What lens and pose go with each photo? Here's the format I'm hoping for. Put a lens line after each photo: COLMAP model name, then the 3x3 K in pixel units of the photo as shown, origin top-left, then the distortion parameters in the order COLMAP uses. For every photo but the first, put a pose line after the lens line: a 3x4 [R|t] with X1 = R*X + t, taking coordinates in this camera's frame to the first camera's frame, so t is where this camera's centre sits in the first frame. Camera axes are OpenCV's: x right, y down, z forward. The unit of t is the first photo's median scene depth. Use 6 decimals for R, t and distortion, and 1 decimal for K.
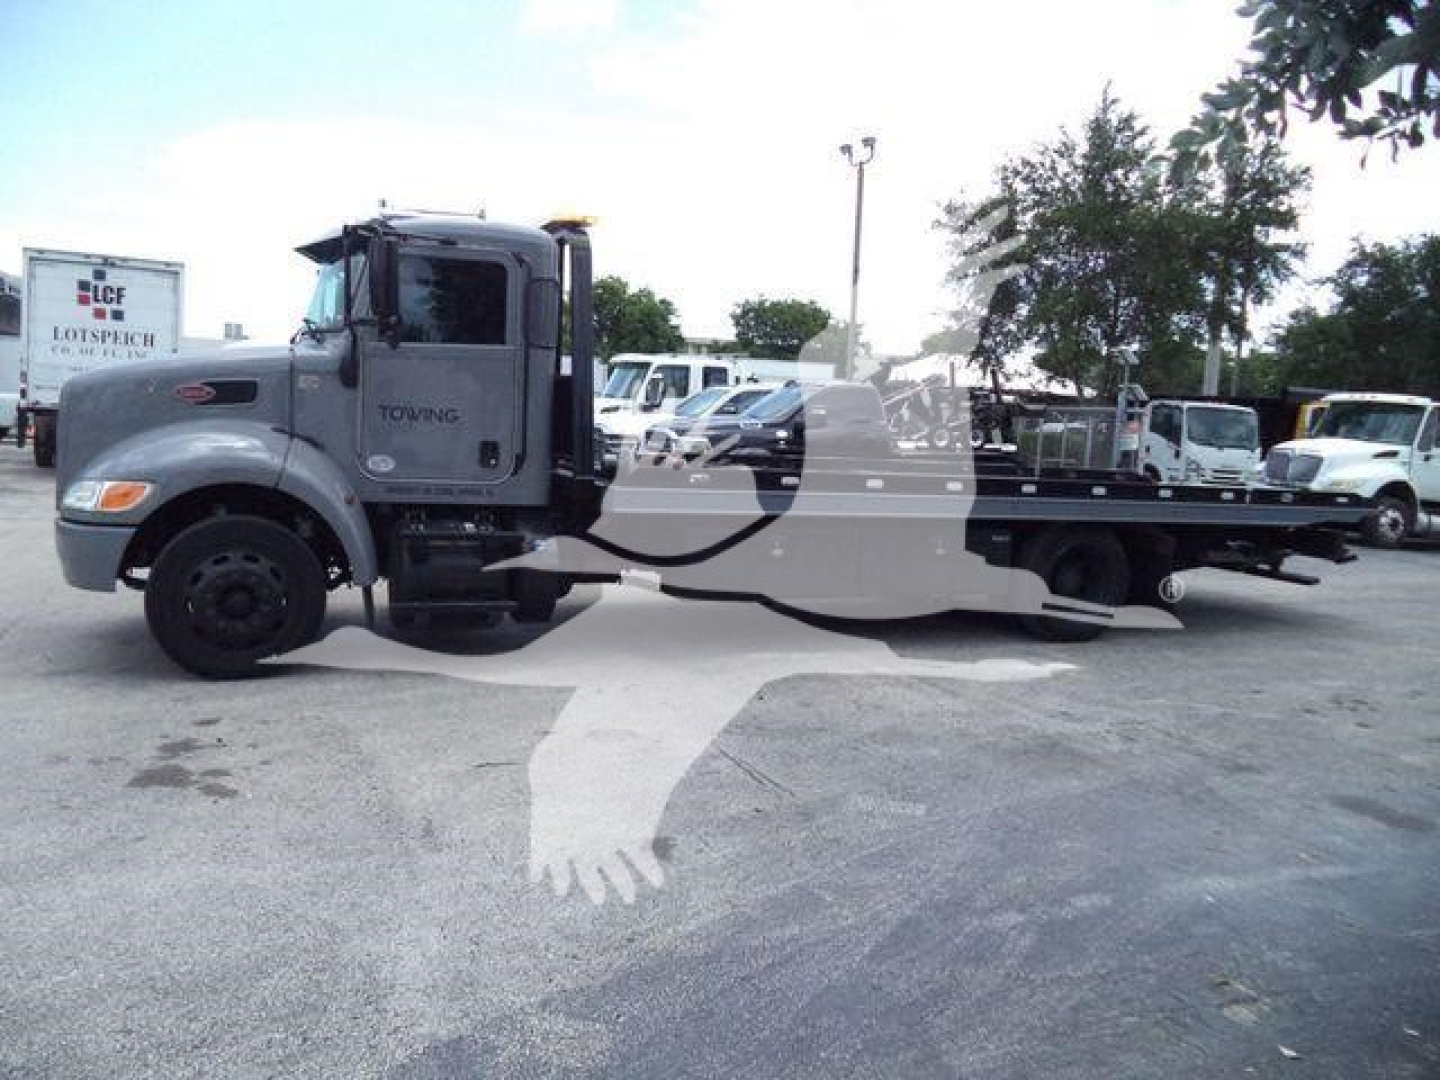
lens RADIAL K [[1164.5, 0, 727.5], [0, 1164.5, 543.5], [0, 0, 1]] dist [-0.036115, 0.012750]
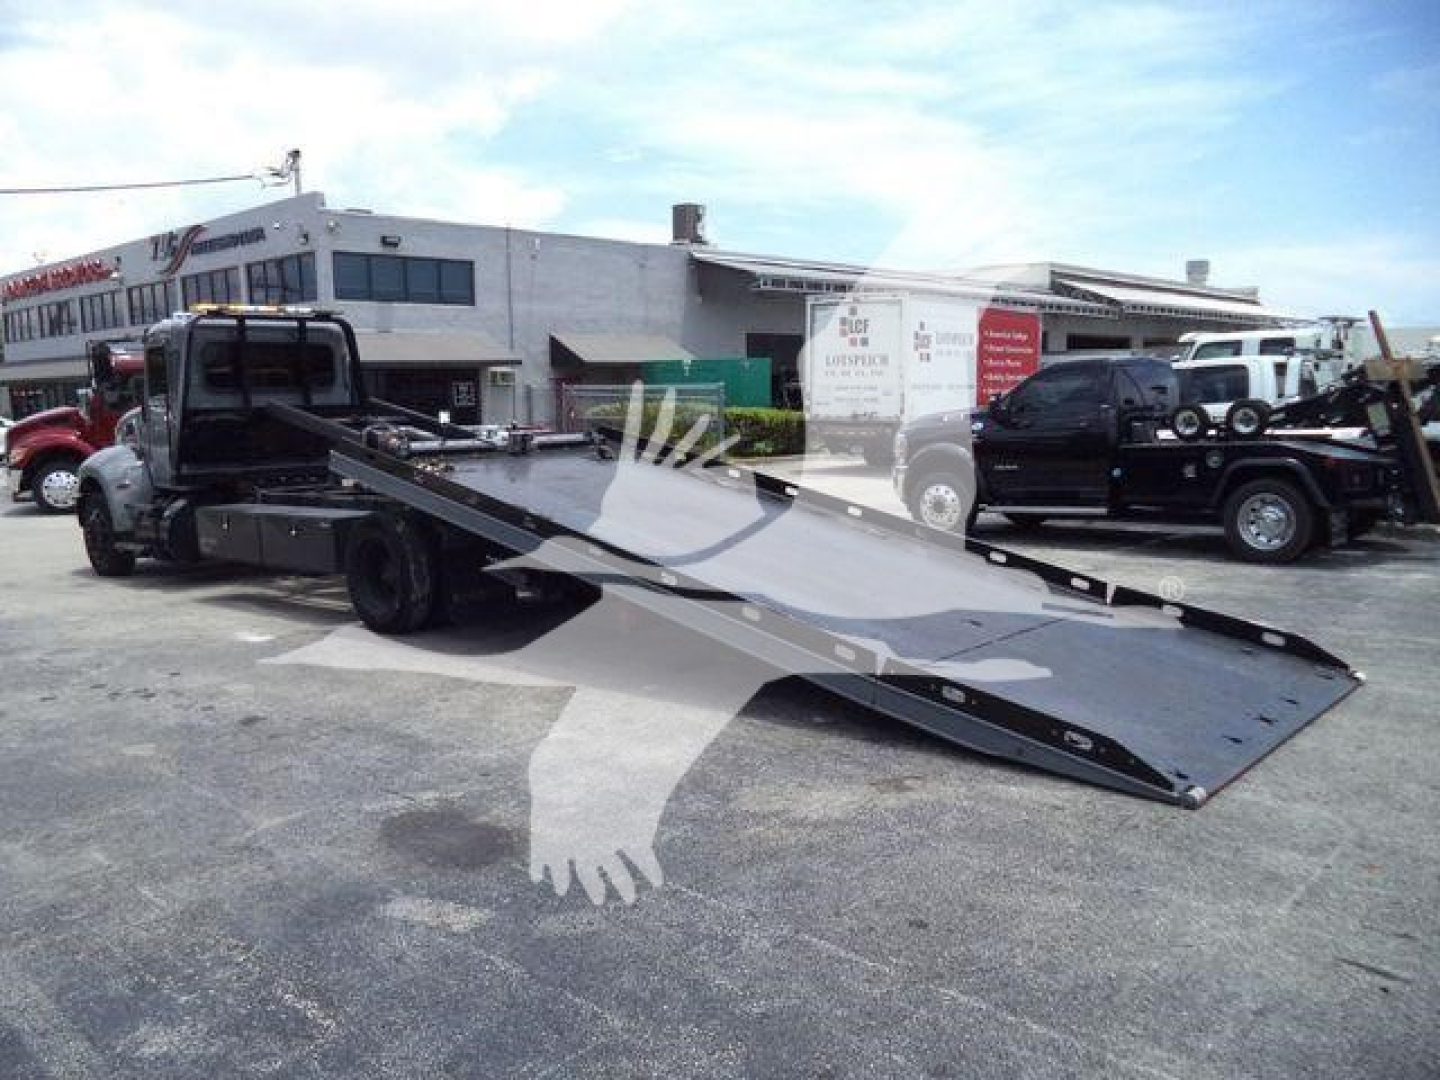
lens RADIAL K [[1164.5, 0, 703.6], [0, 1164.5, 533.7], [0, 0, 1]] dist [-0.036115, 0.012750]
pose [[0.396663, 0.051854, -0.916499, 0.560412], [-0.058410, 0.997806, 0.031174, -0.021937], [0.916104, 0.041167, 0.398821, 0.357947]]
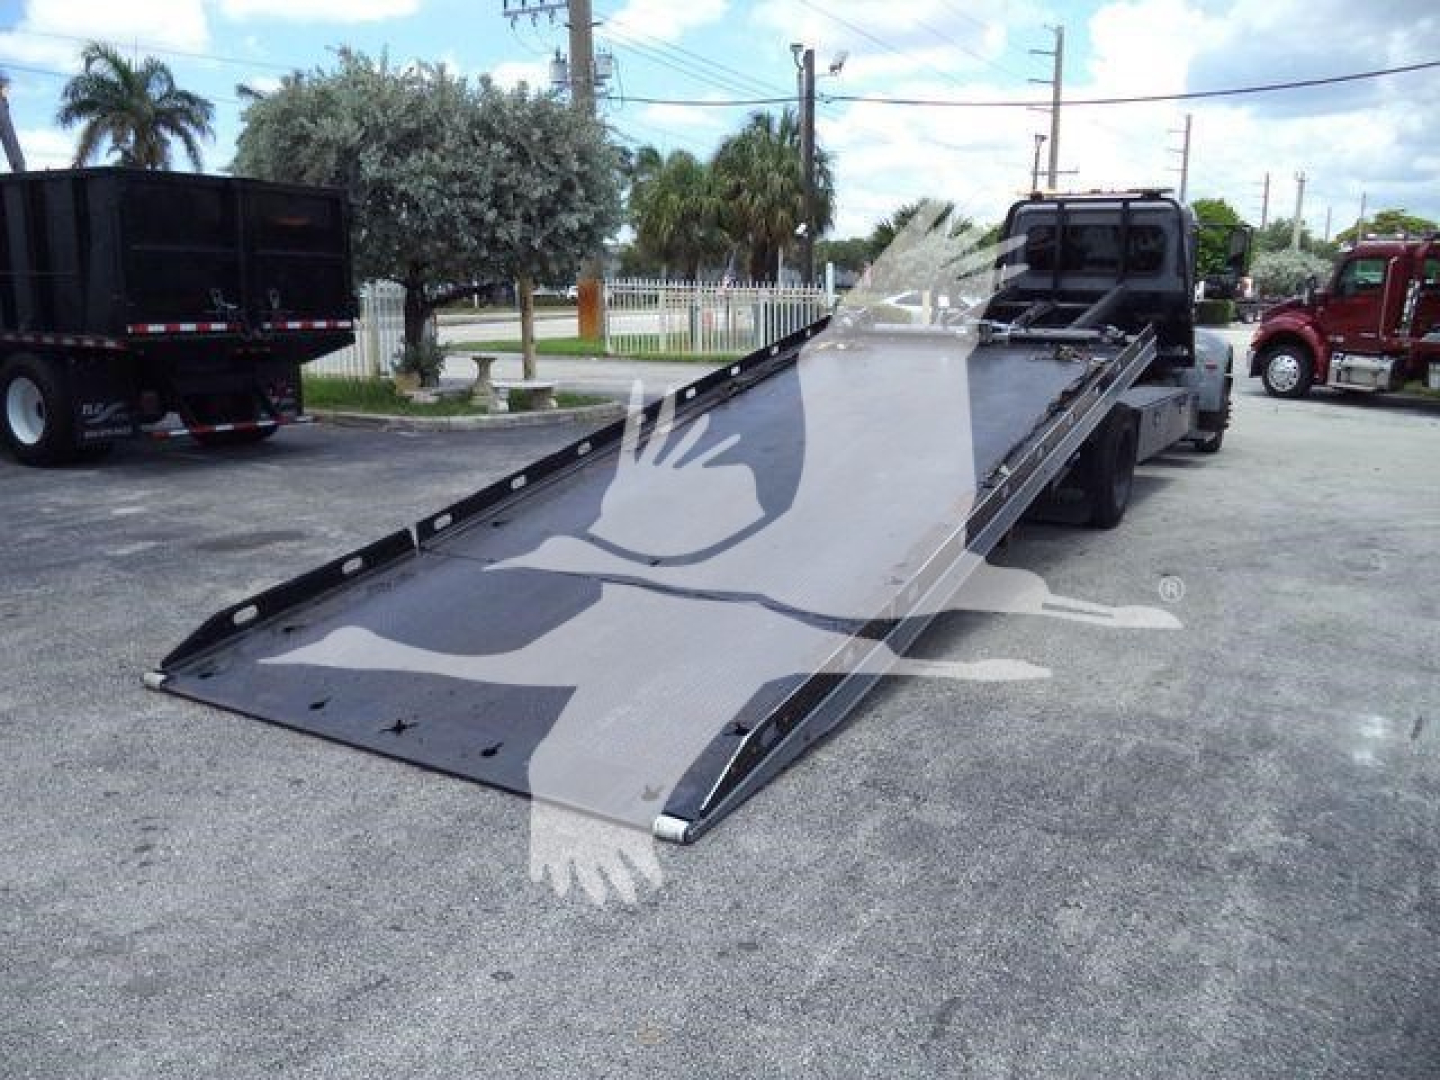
lens RADIAL K [[1164.5, 0, 741.2], [0, 1164.5, 544.7], [0, 0, 1]] dist [-0.036115, 0.012750]
pose [[-0.796937, 0.069614, -0.600038, 0.438619], [-0.121063, 0.954777, 0.271558, -0.070063], [0.591807, 0.289057, -0.752470, 0.764784]]
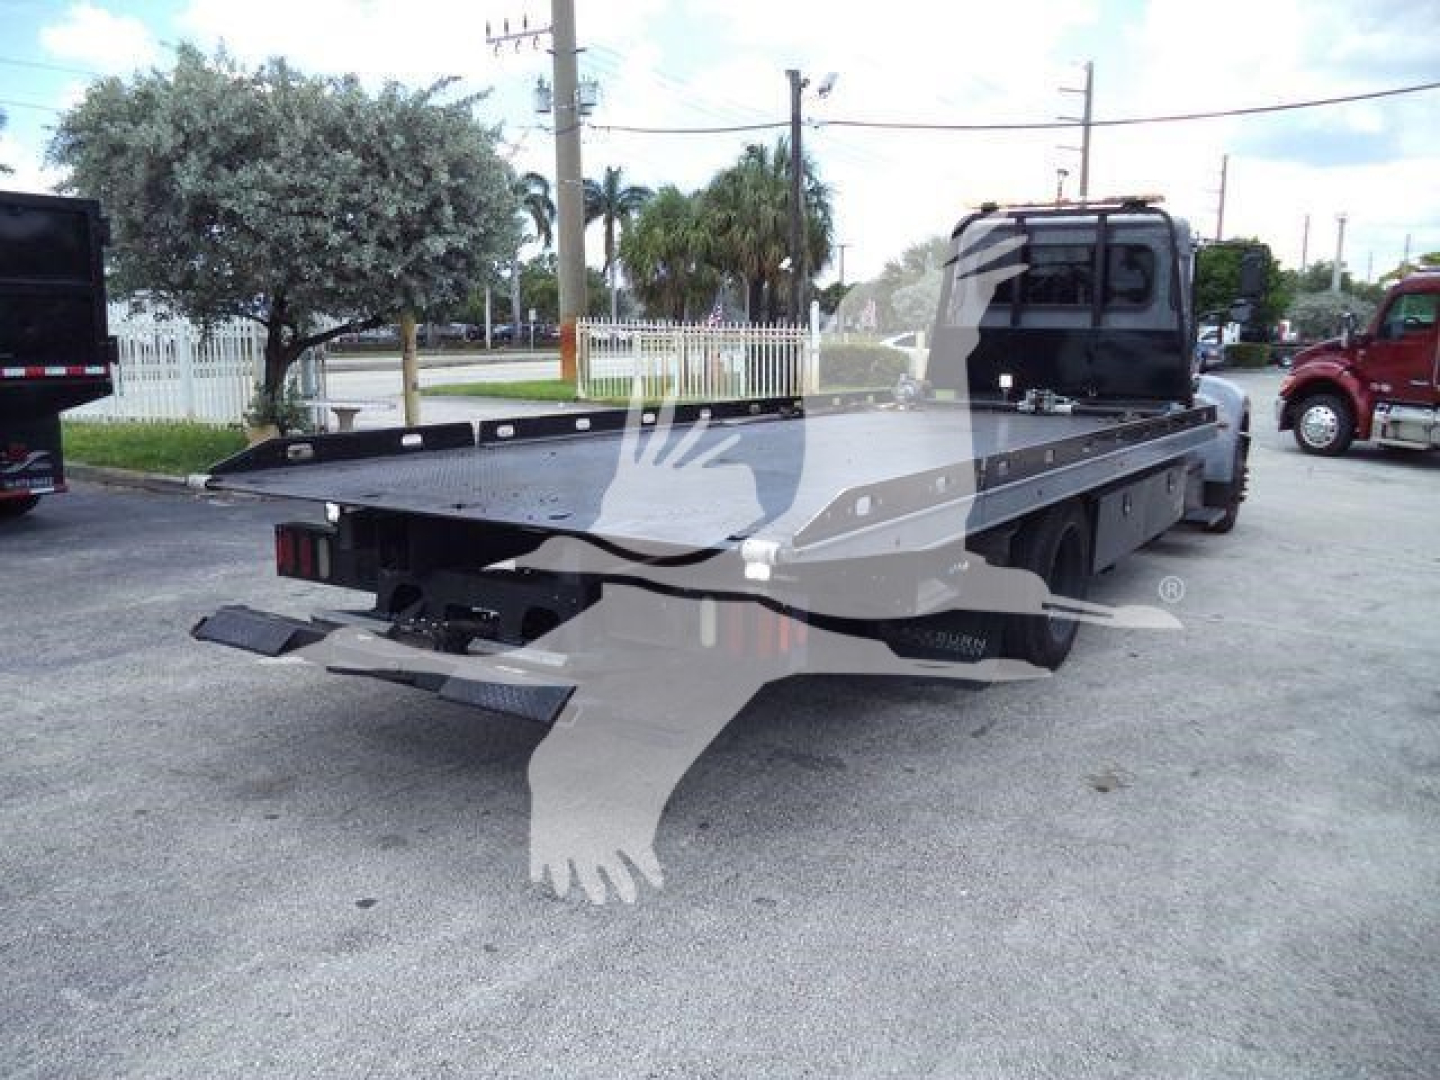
lens RADIAL K [[1164.5, 0, 737.6], [0, 1164.5, 546.3], [0, 0, 1]] dist [-0.036115, 0.012750]
pose [[-0.816823, 0.043139, -0.575273, 0.305480], [-0.120740, 0.962331, 0.243601, -0.068393], [0.564111, 0.268437, -0.780846, 0.698028]]
